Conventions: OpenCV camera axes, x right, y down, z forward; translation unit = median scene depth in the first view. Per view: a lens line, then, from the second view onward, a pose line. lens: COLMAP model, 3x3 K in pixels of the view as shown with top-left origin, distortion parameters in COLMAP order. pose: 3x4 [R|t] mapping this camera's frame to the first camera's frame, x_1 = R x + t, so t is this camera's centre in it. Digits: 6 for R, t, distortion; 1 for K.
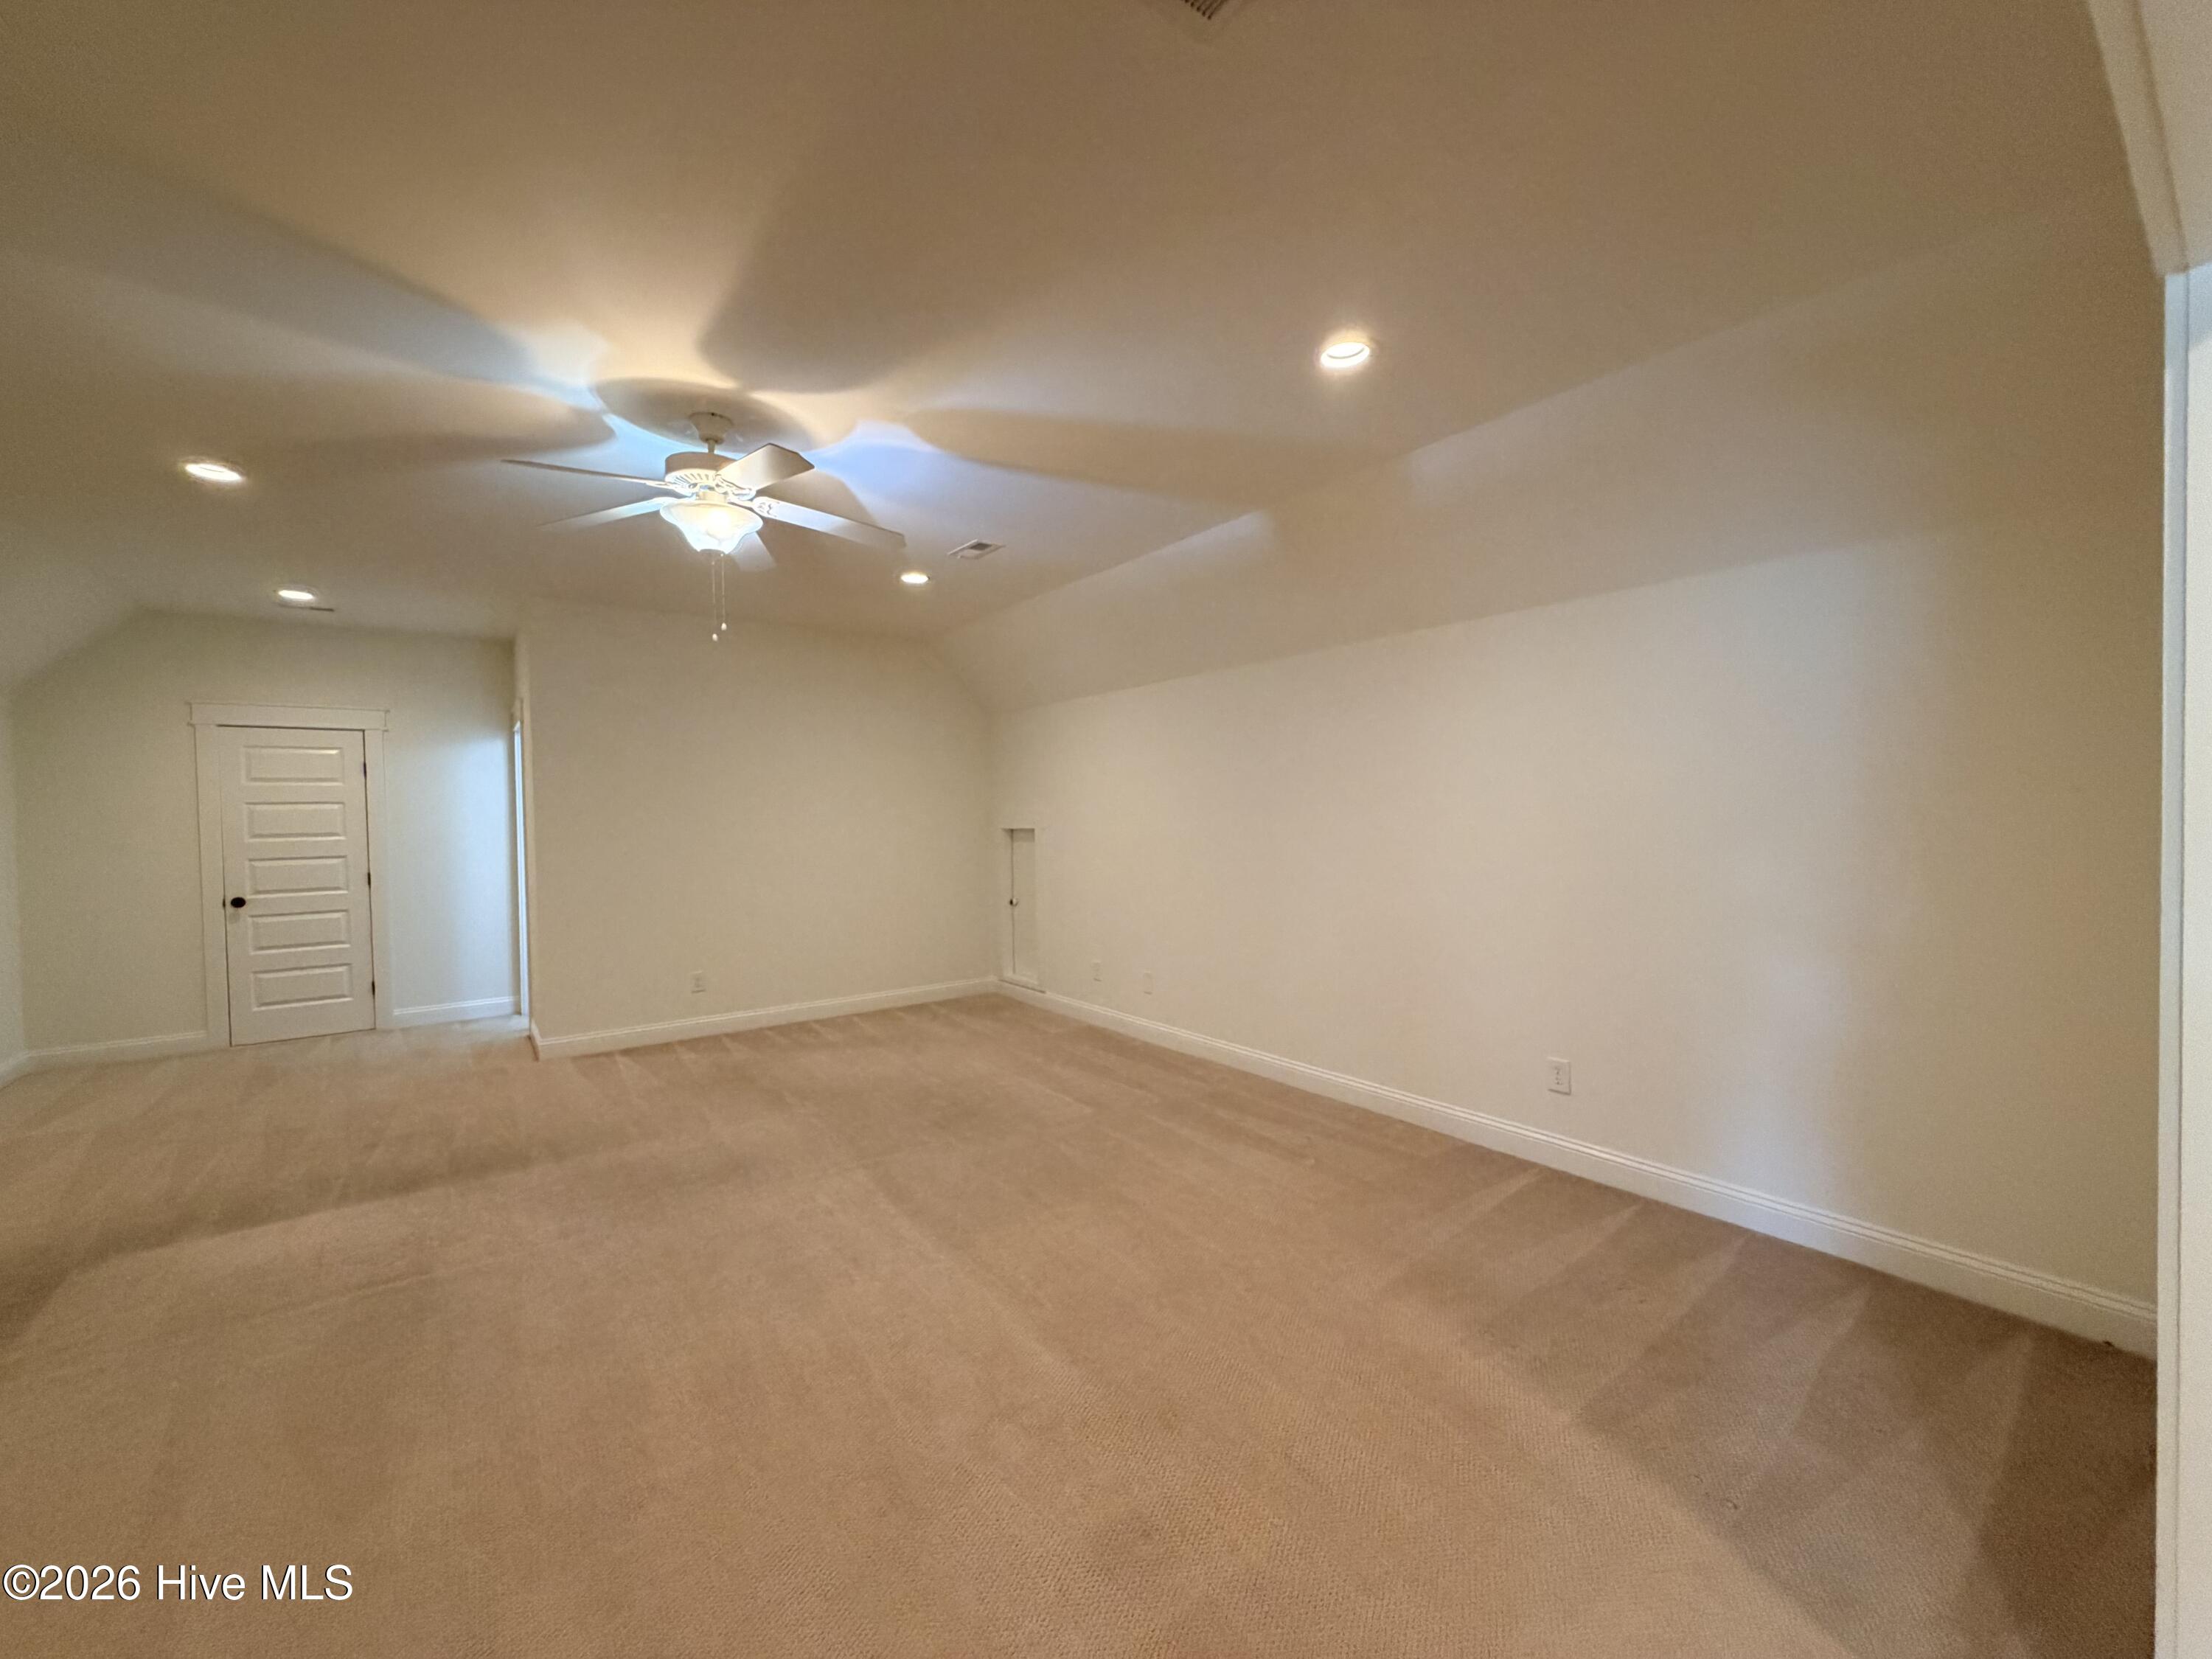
lens RADIAL K [[880.6, 0, 1100.3], [0, 880.6, 831.2], [0, 0, 1]] dist [0.000611, 0.000162]
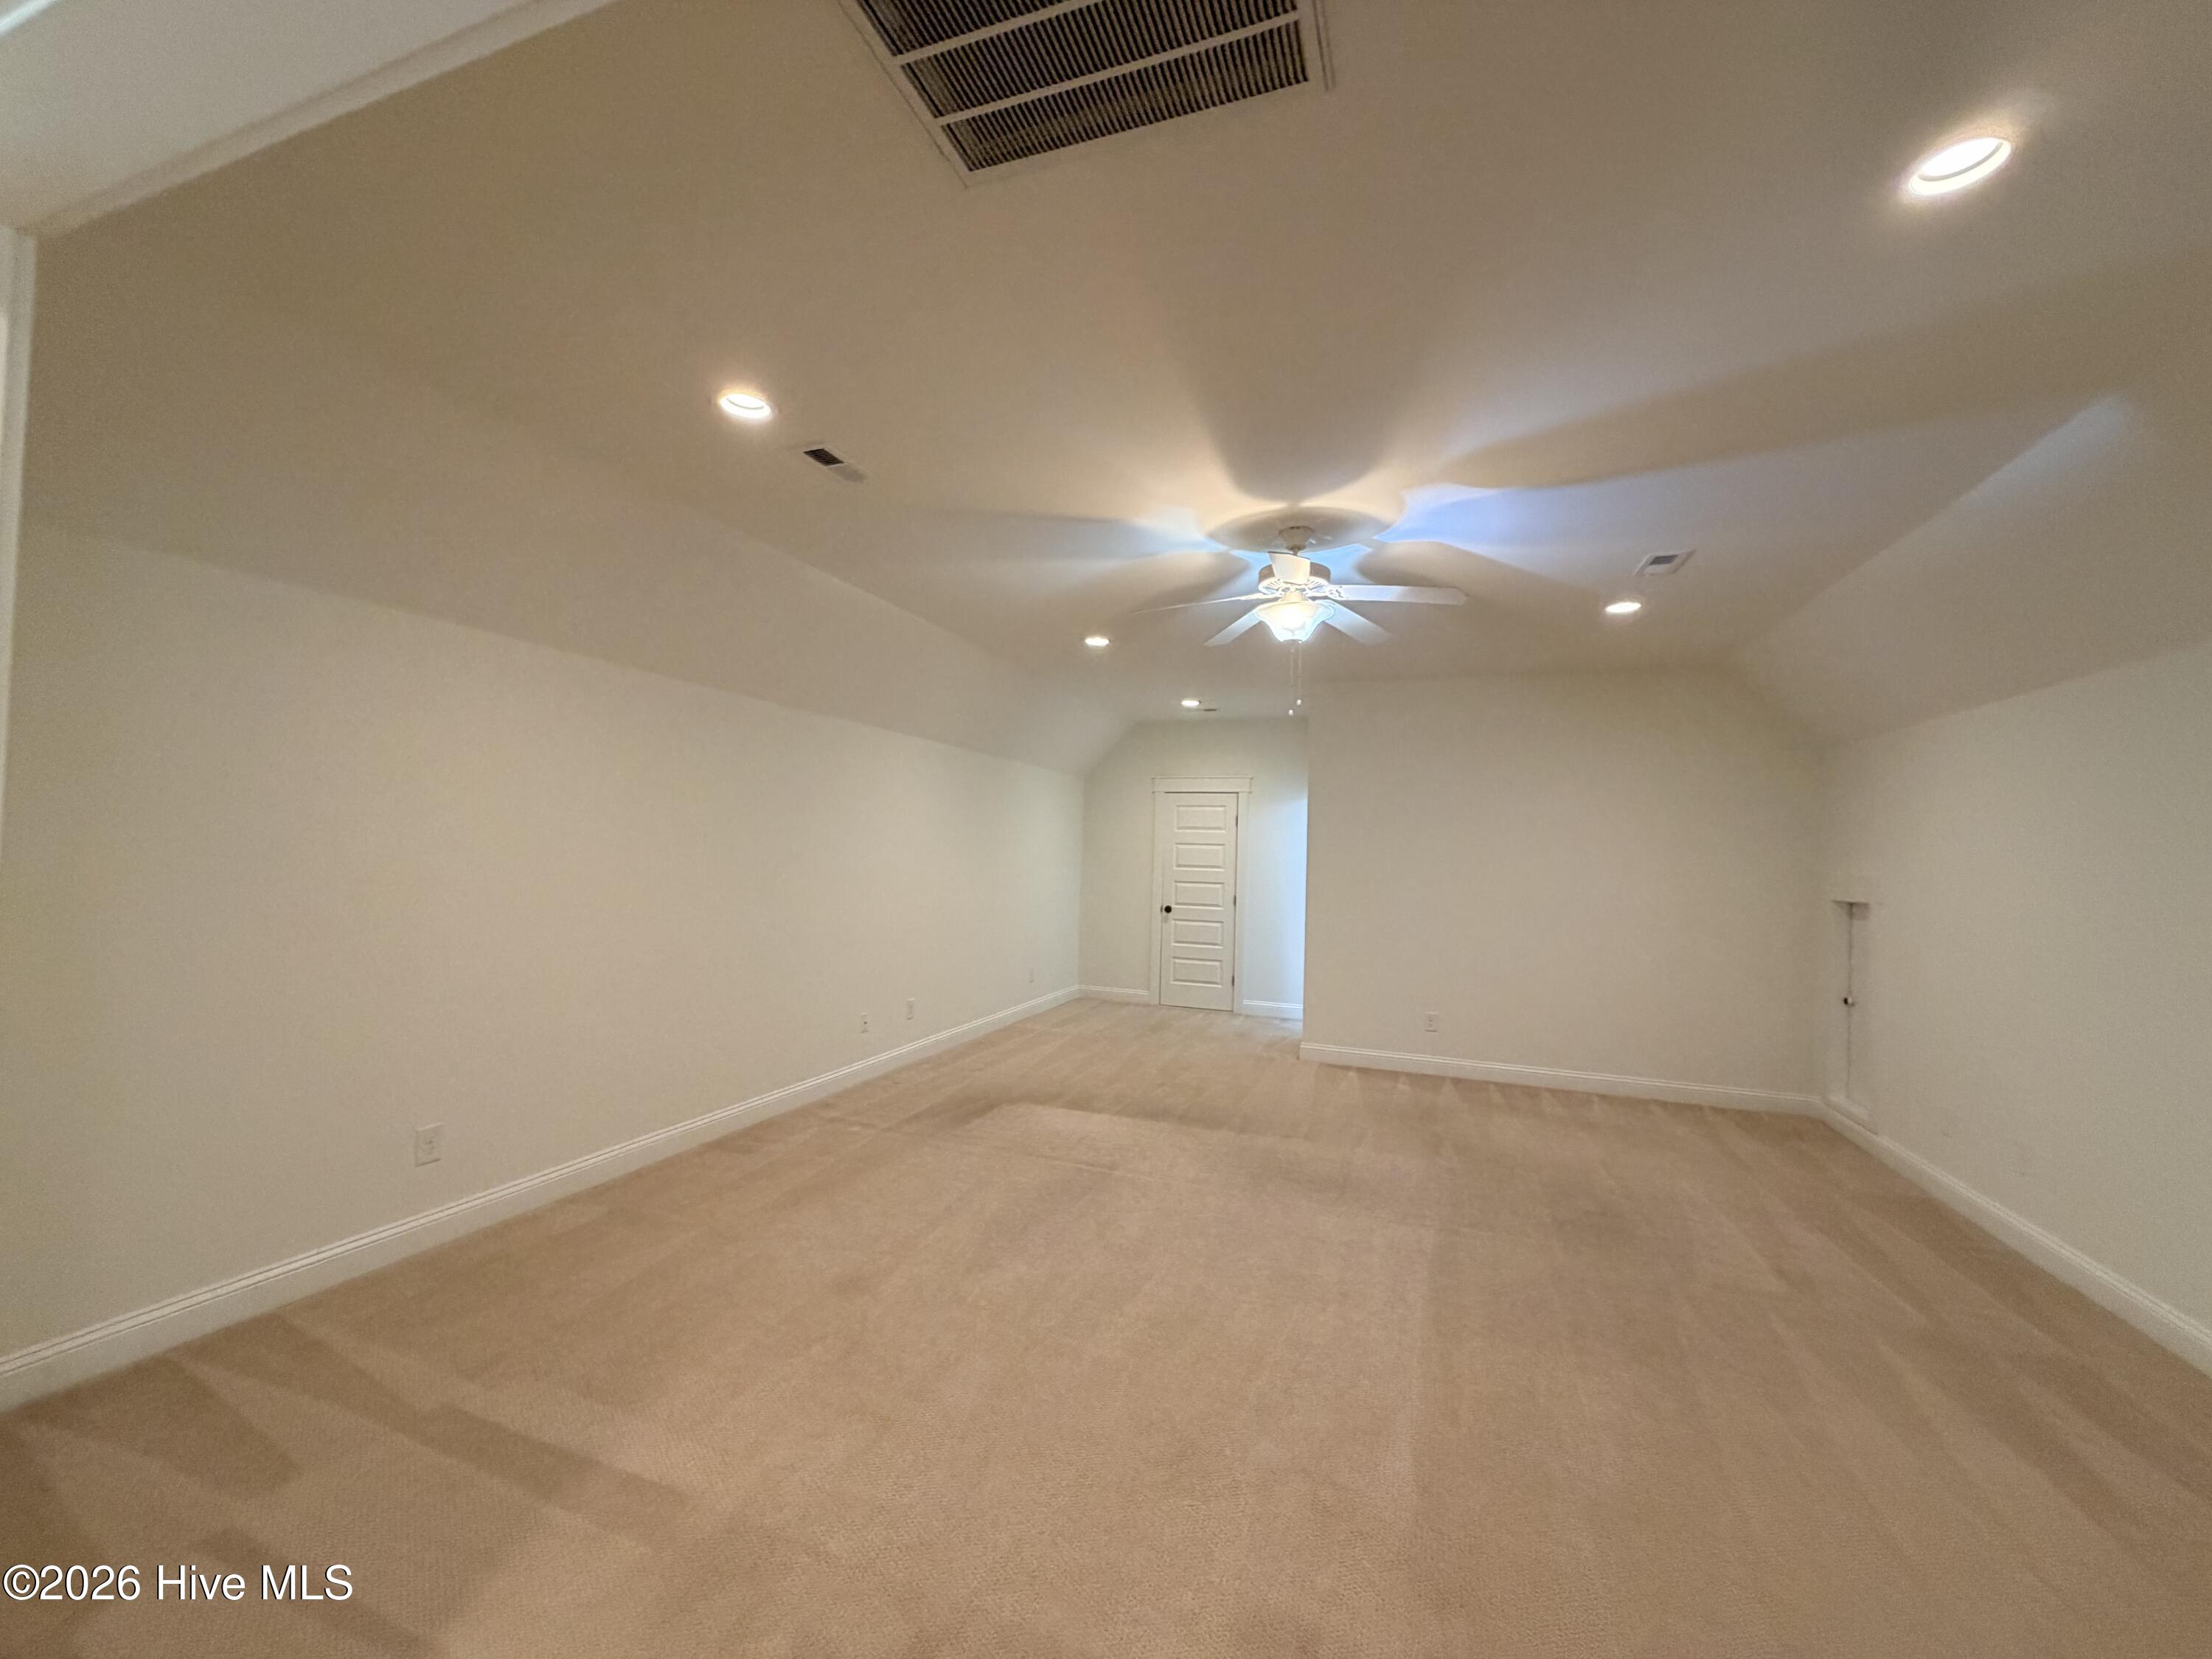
lens RADIAL K [[880.6, 0, 1100.3], [0, 880.6, 831.2], [0, 0, 1]] dist [0.000611, 0.000162]
pose [[0.544342, 0.011025, -0.838791, 0.256407], [-0.057815, 0.998029, -0.024403, -0.010632], [0.836868, 0.061778, 0.543907, 0.094009]]
